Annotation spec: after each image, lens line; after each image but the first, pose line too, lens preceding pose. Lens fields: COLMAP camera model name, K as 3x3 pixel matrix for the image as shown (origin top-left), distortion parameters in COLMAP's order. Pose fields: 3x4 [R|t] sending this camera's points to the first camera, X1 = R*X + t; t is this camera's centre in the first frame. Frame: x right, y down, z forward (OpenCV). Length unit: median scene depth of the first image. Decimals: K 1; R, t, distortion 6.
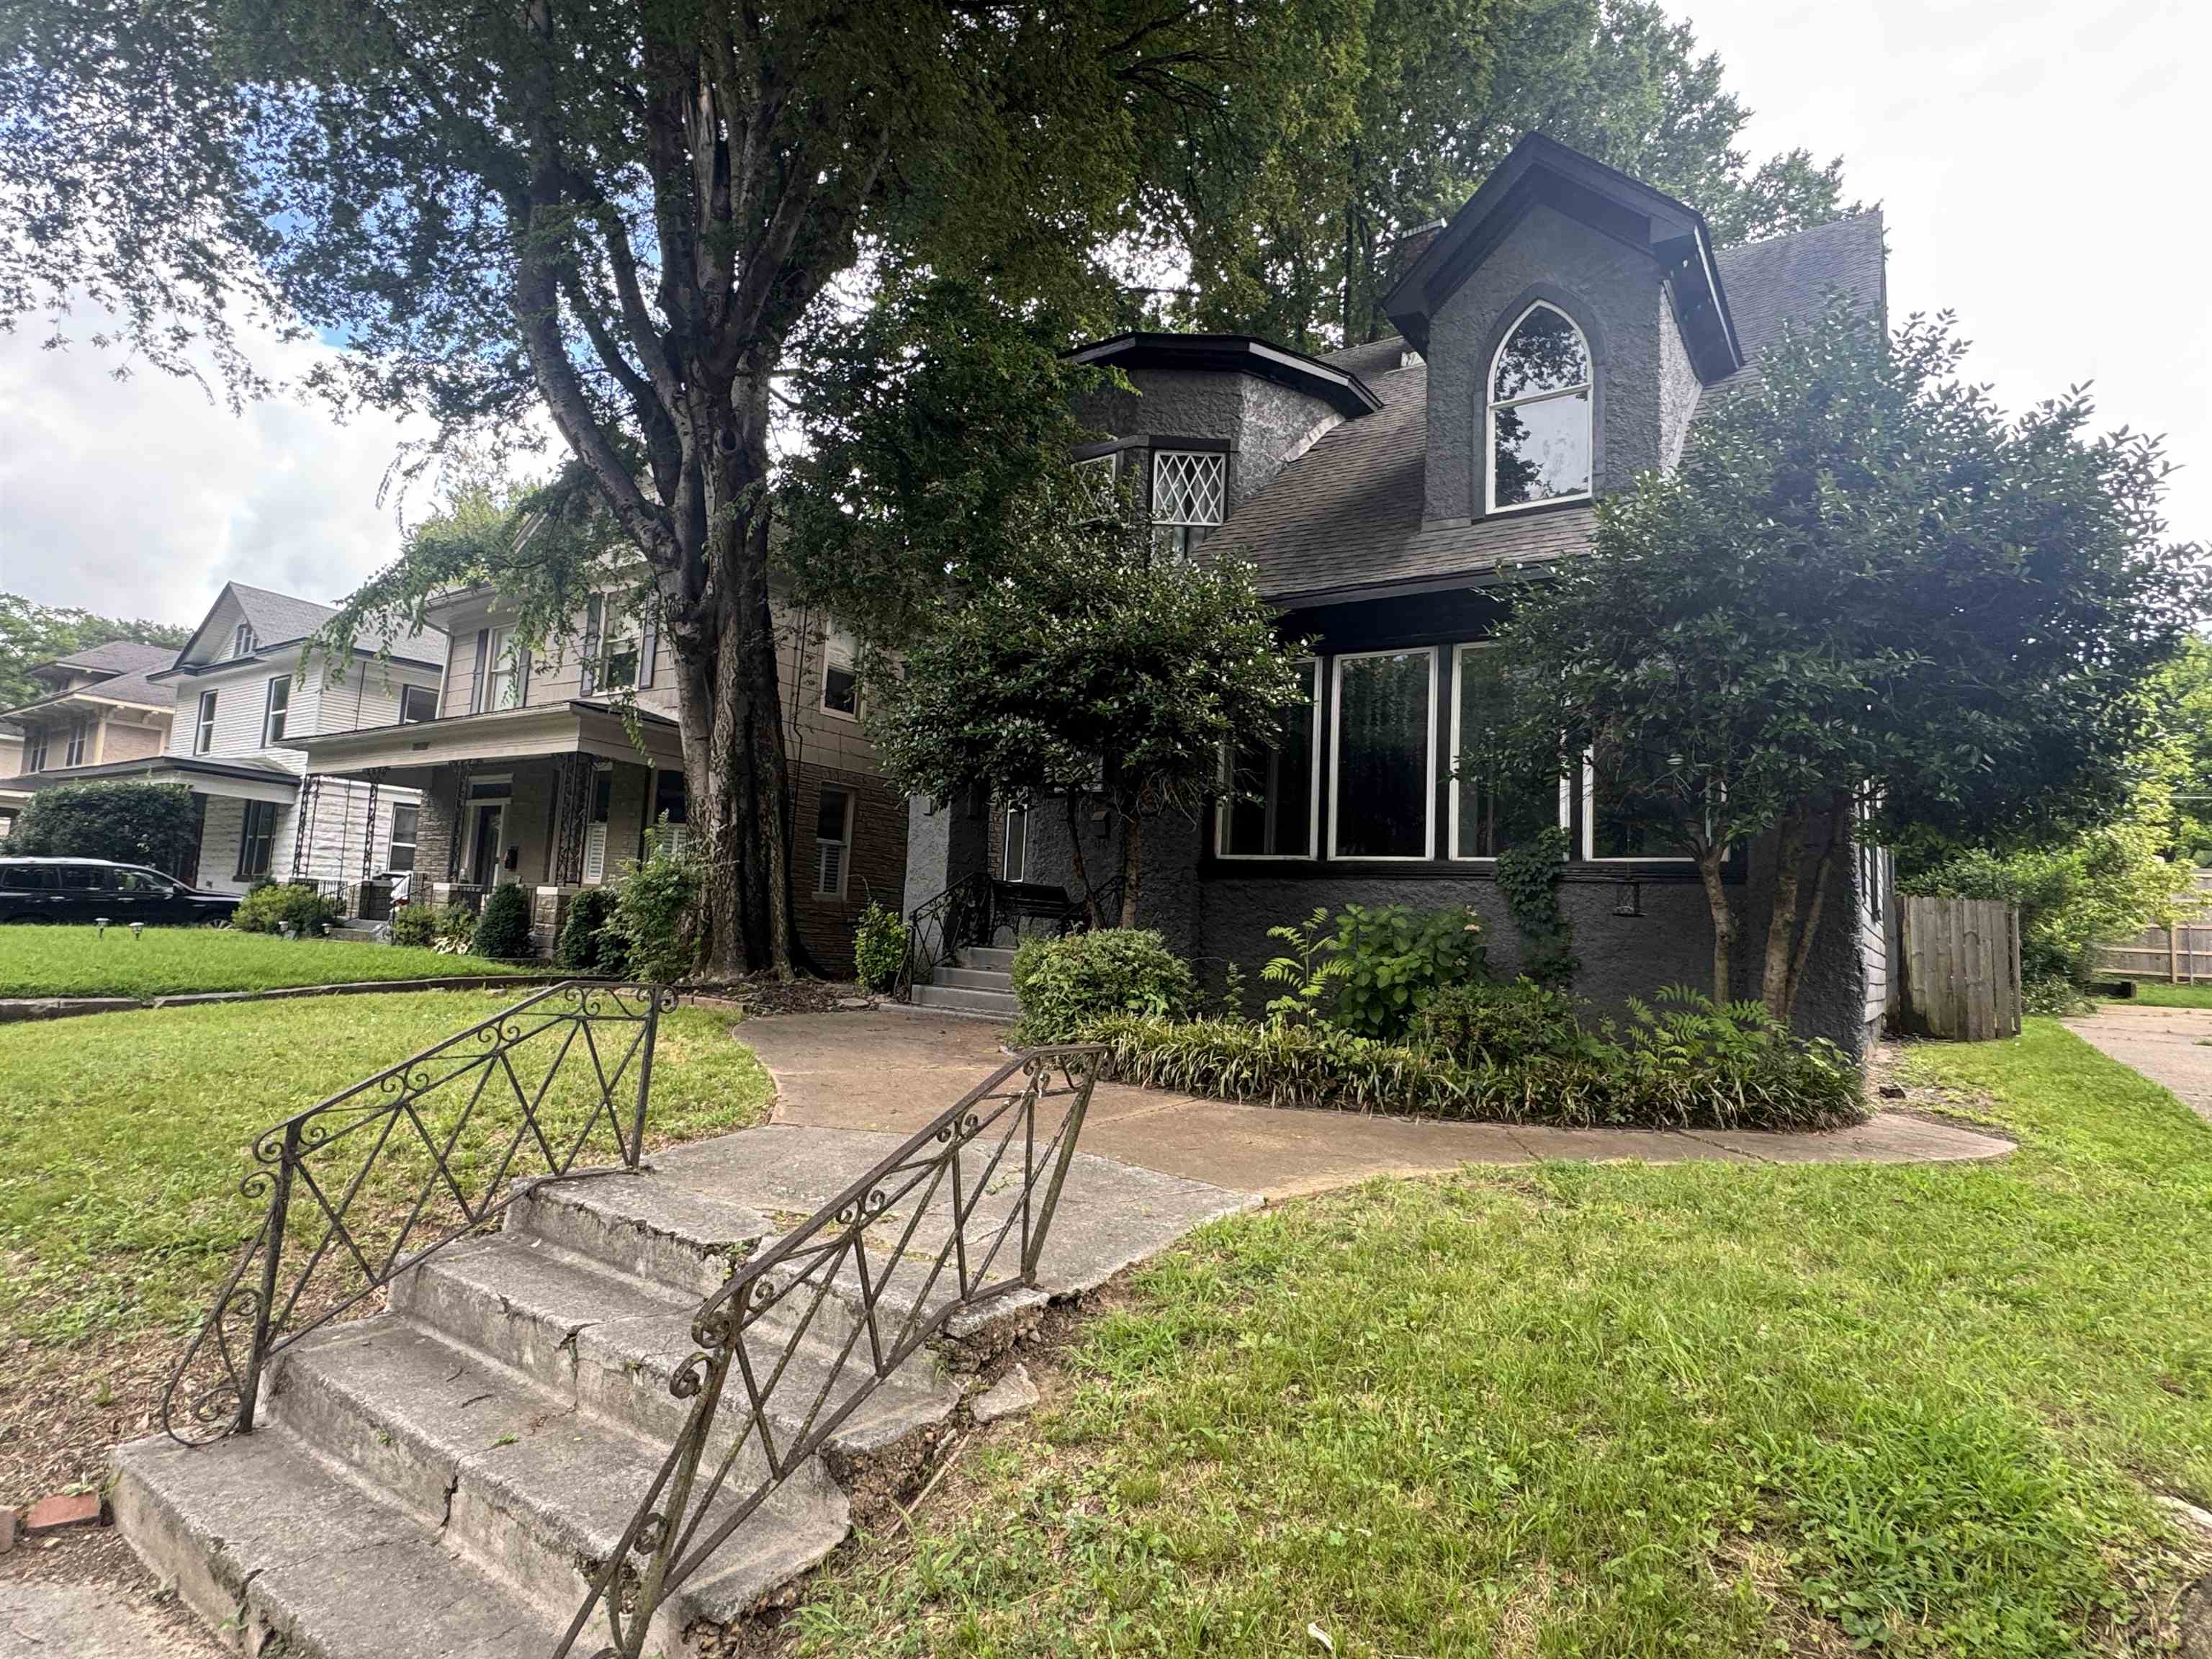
lens RADIAL K [[1163.5, 0, 1097.0], [0, 1163.5, 820.9], [0, 0, 1]] dist [-0.001545, -0.000742]
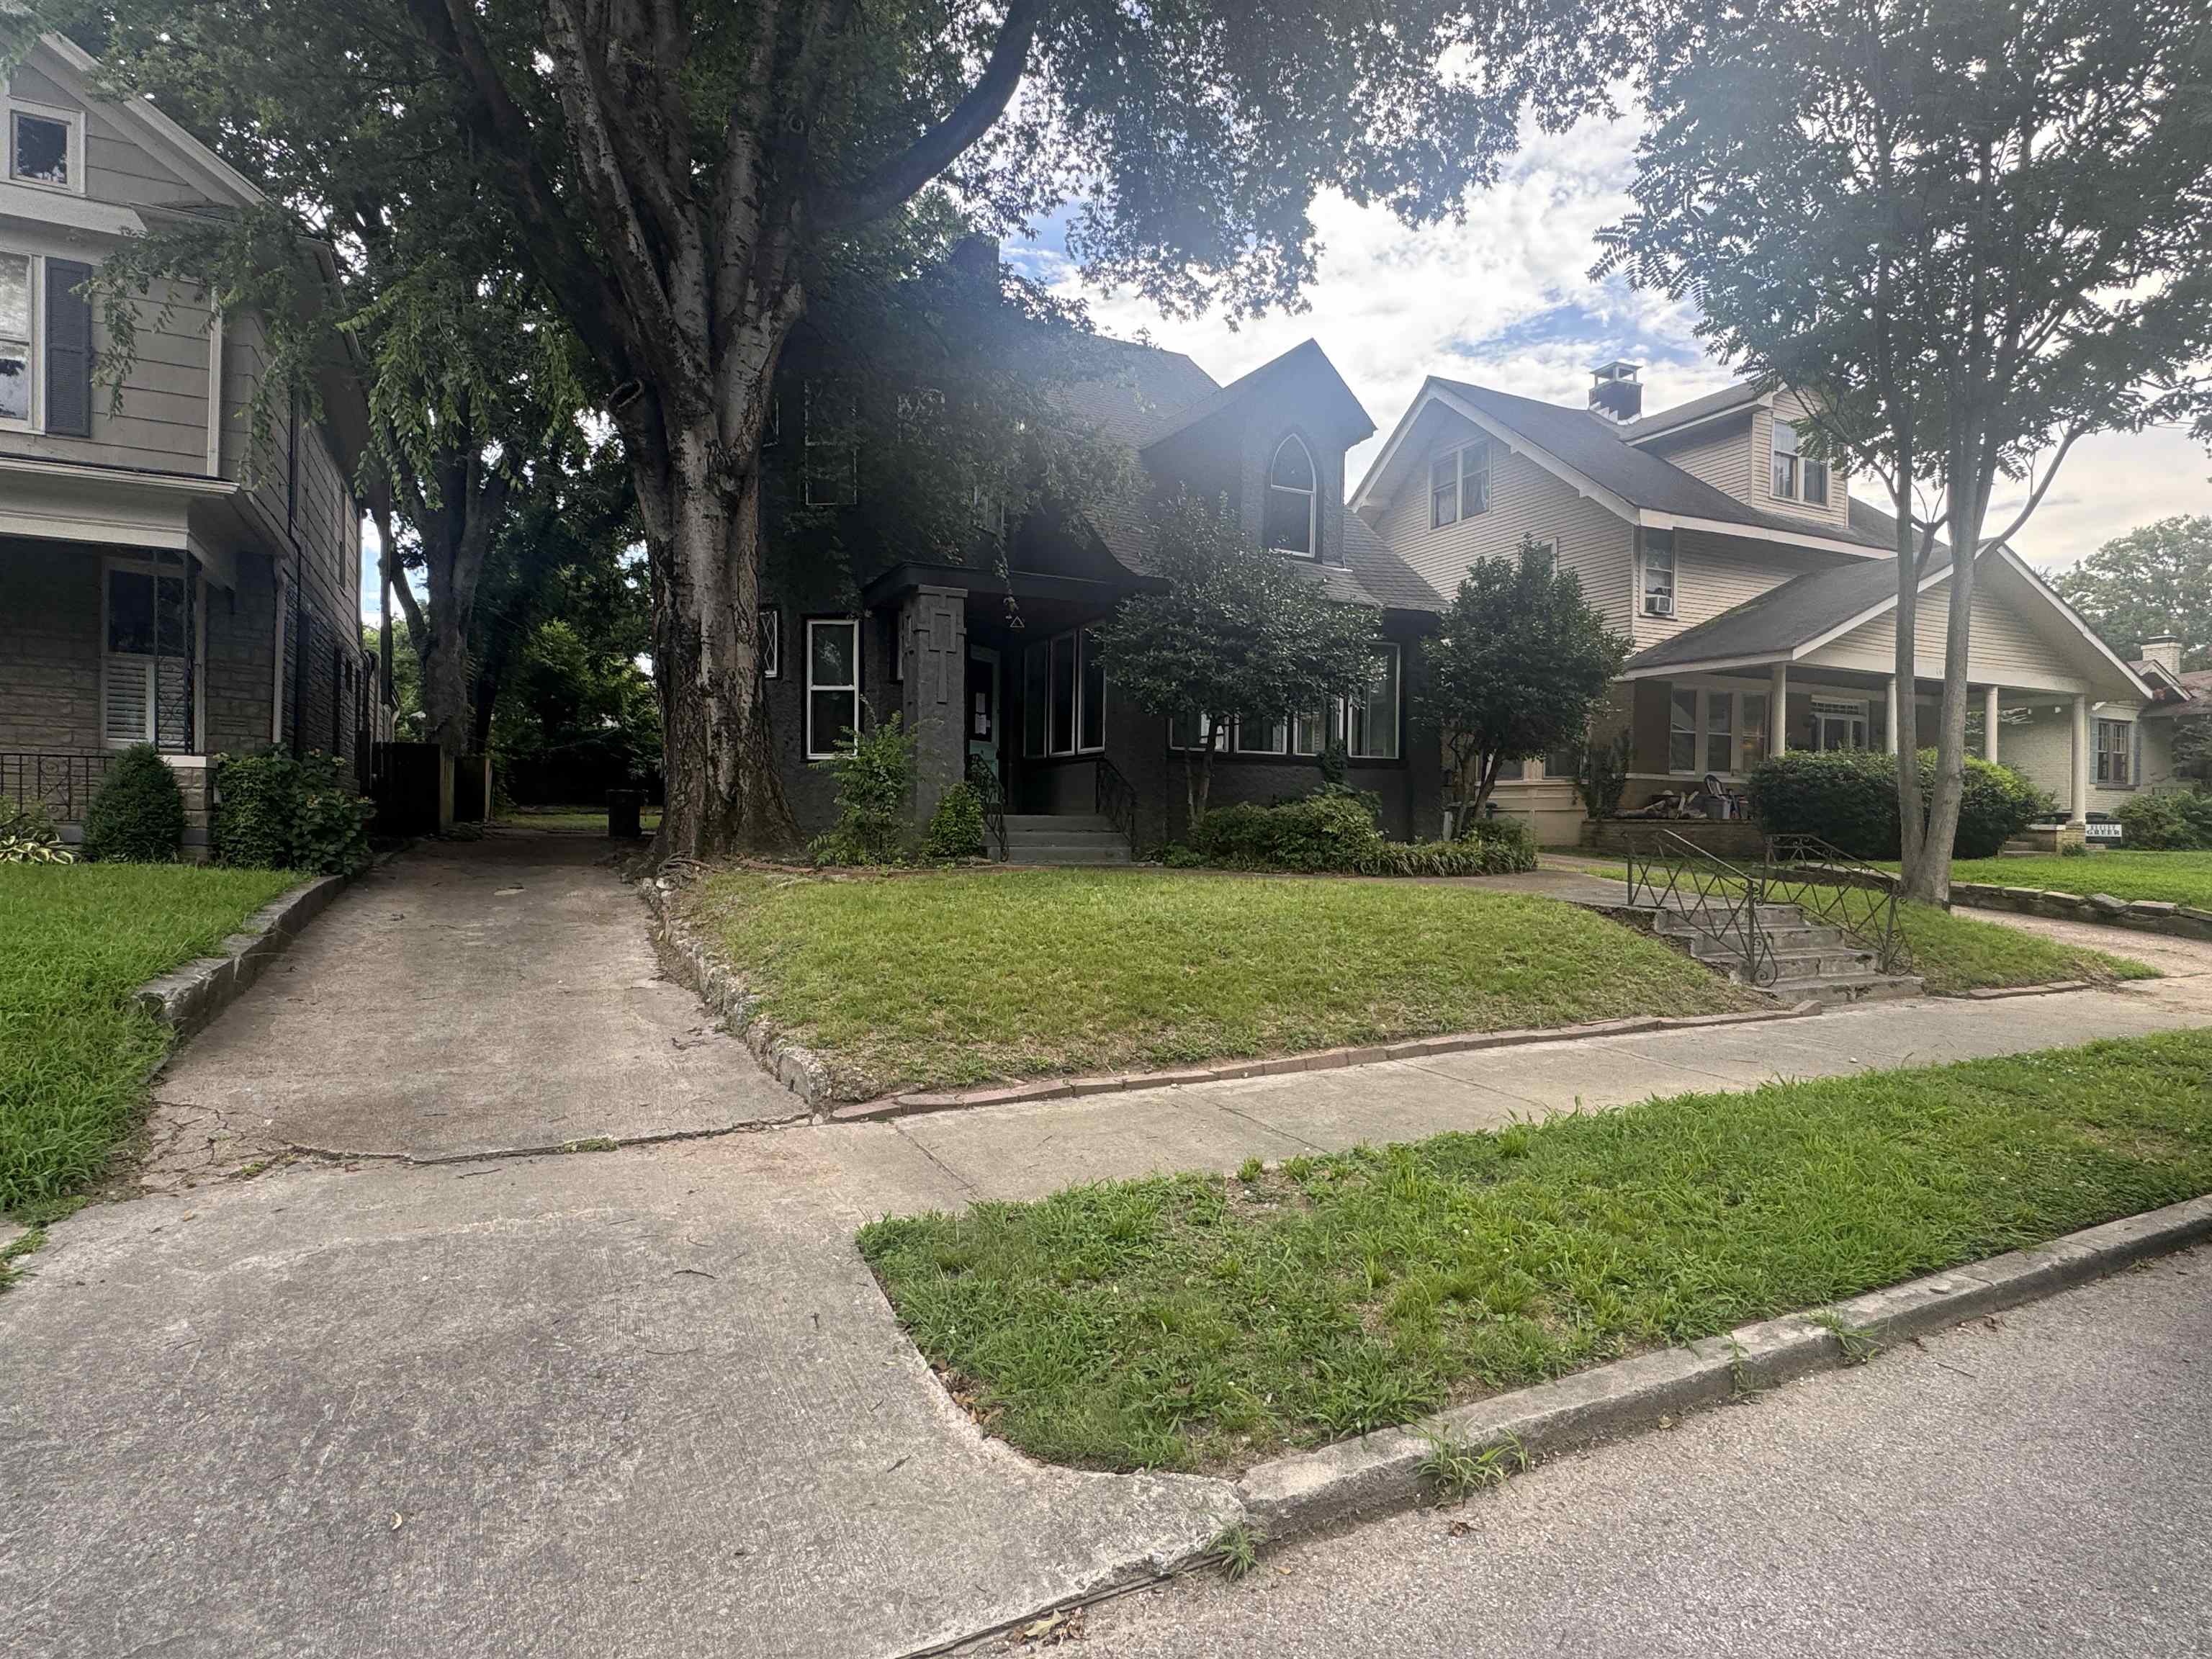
lens RADIAL K [[1163.5, 0, 1100.2], [0, 1163.5, 830.3], [0, 0, 1]] dist [-0.001545, -0.000742]
pose [[0.479323, -0.054949, 0.875917, -1.030914], [-0.072549, 0.992142, 0.101940, -0.008913], [-0.874635, -0.112409, 0.471569, 0.280783]]
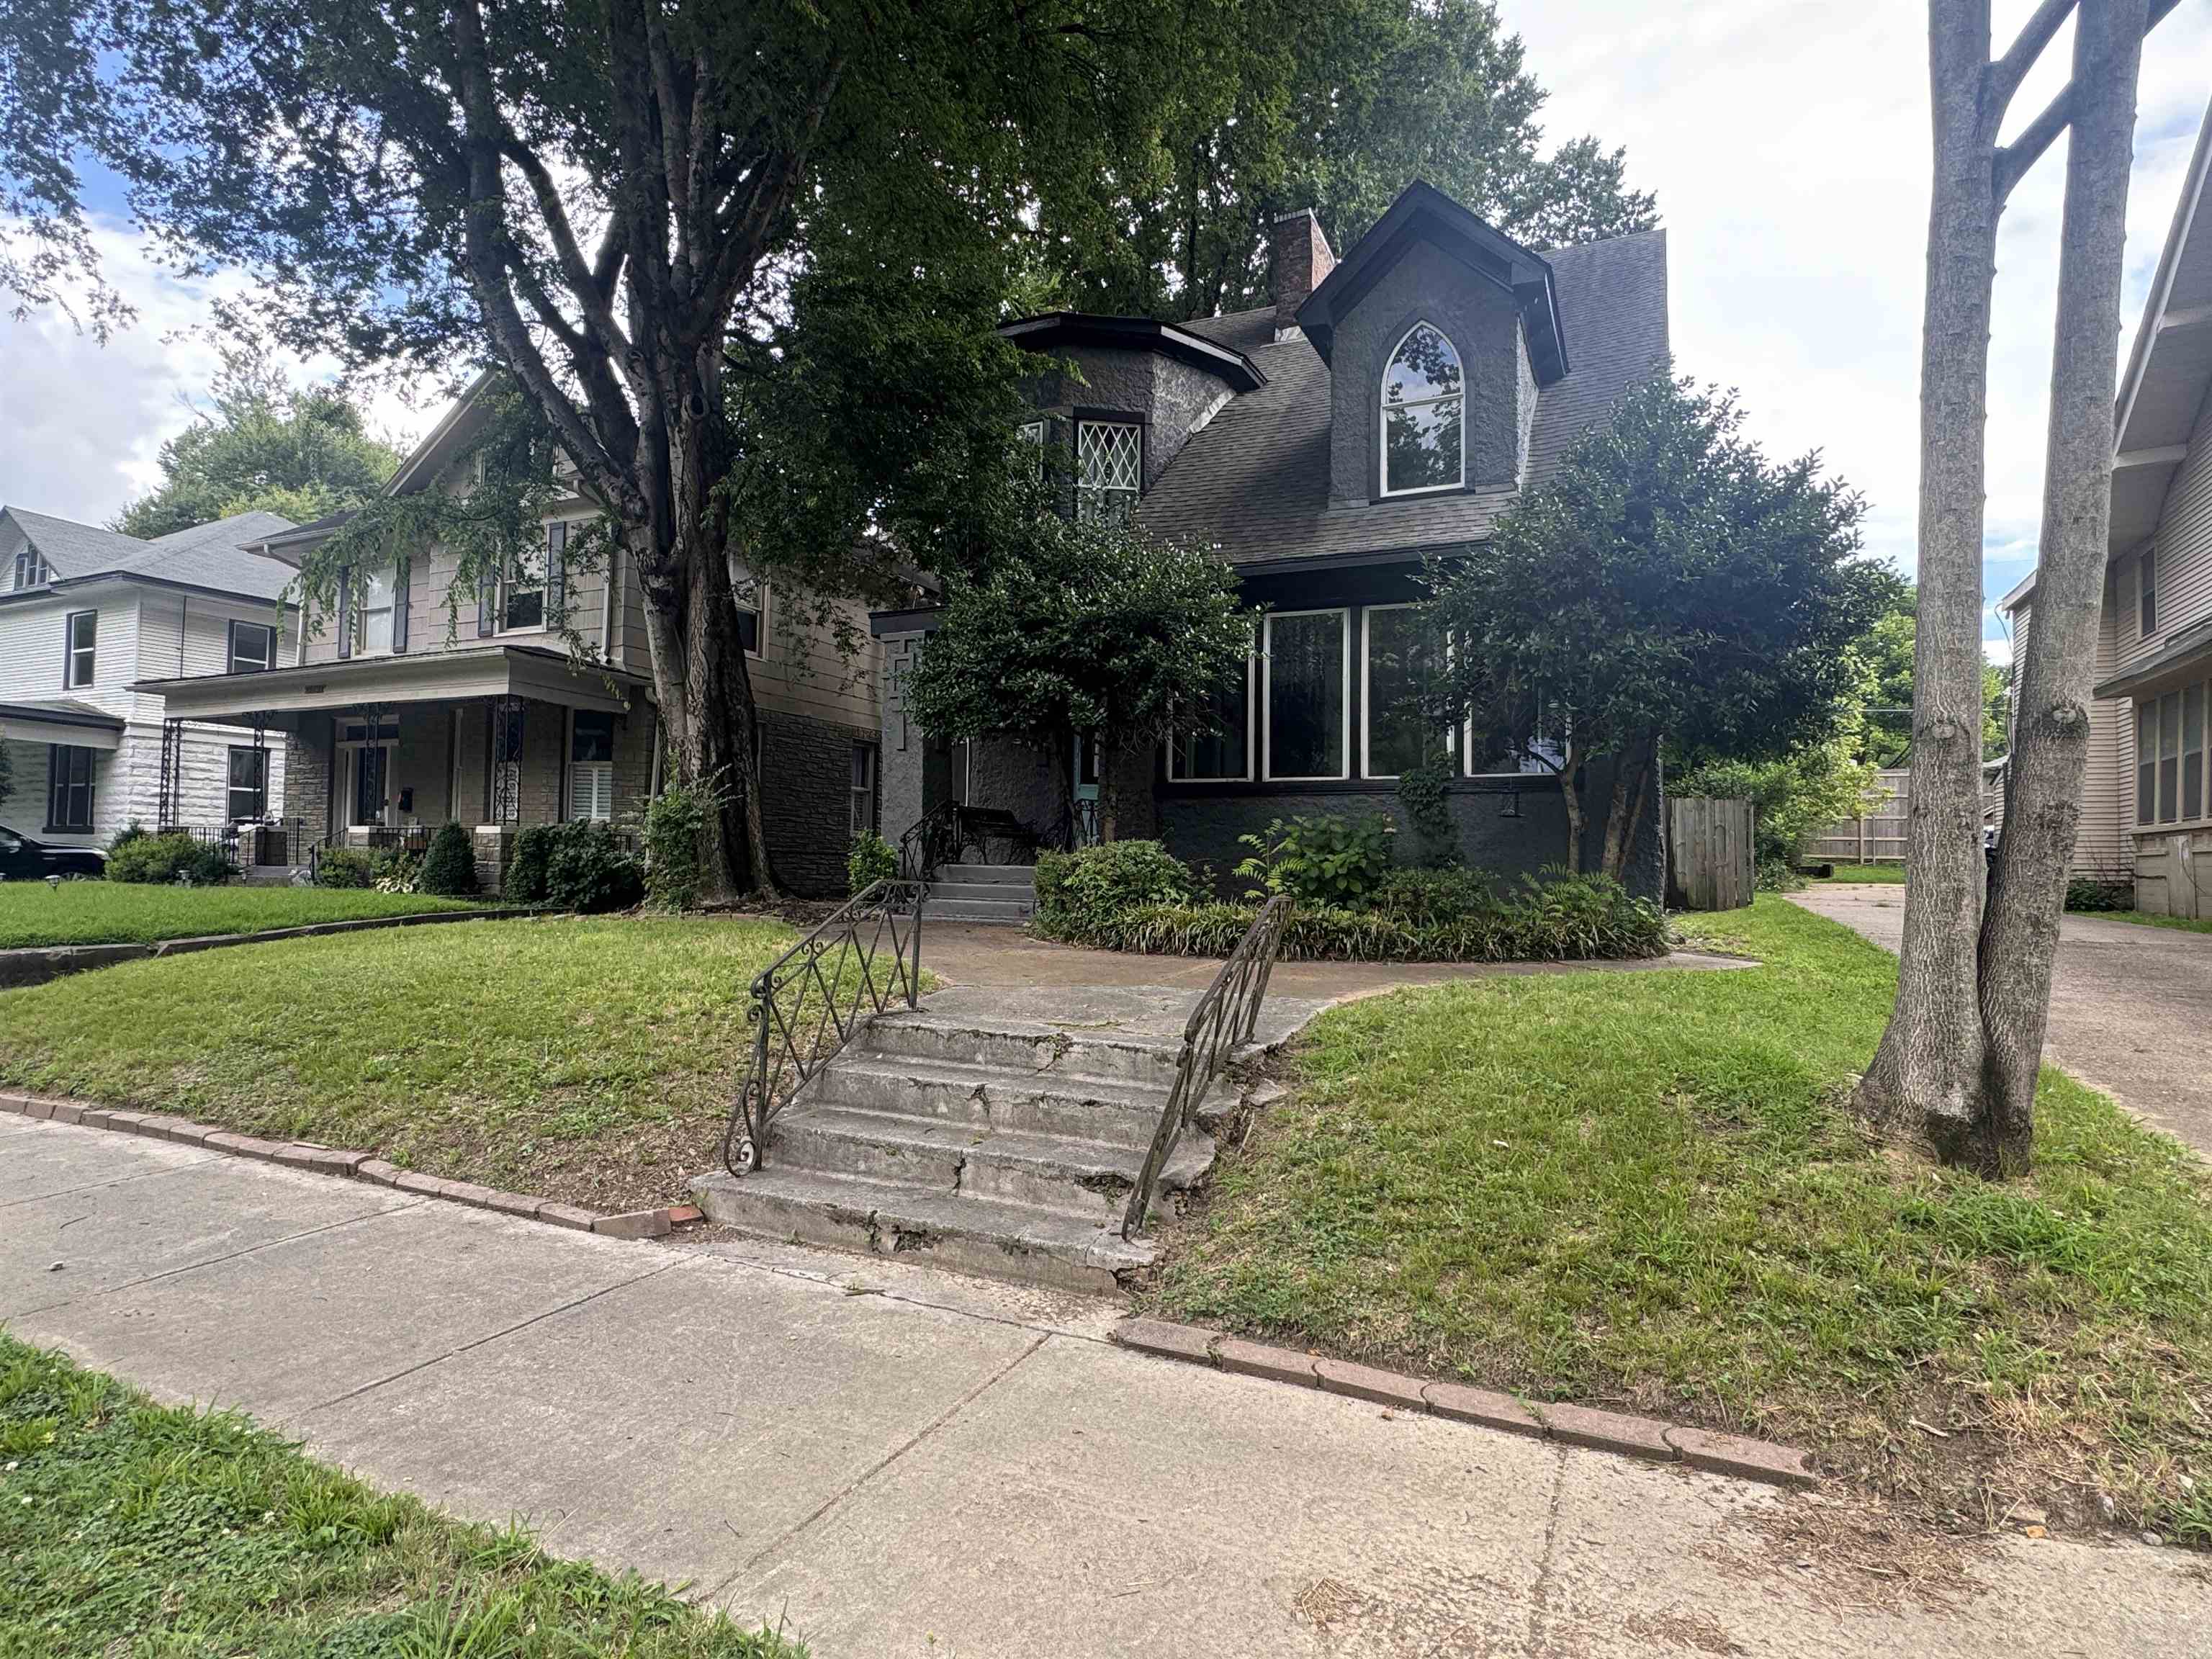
lens RADIAL K [[1163.5, 0, 1106.0], [0, 1163.5, 830.1], [0, 0, 1]] dist [-0.001545, -0.000742]
pose [[0.985301, -0.032693, 0.167672, -0.133161], [0.020269, 0.996956, 0.075282, -0.008415], [-0.169622, -0.070777, 0.982964, -0.145726]]
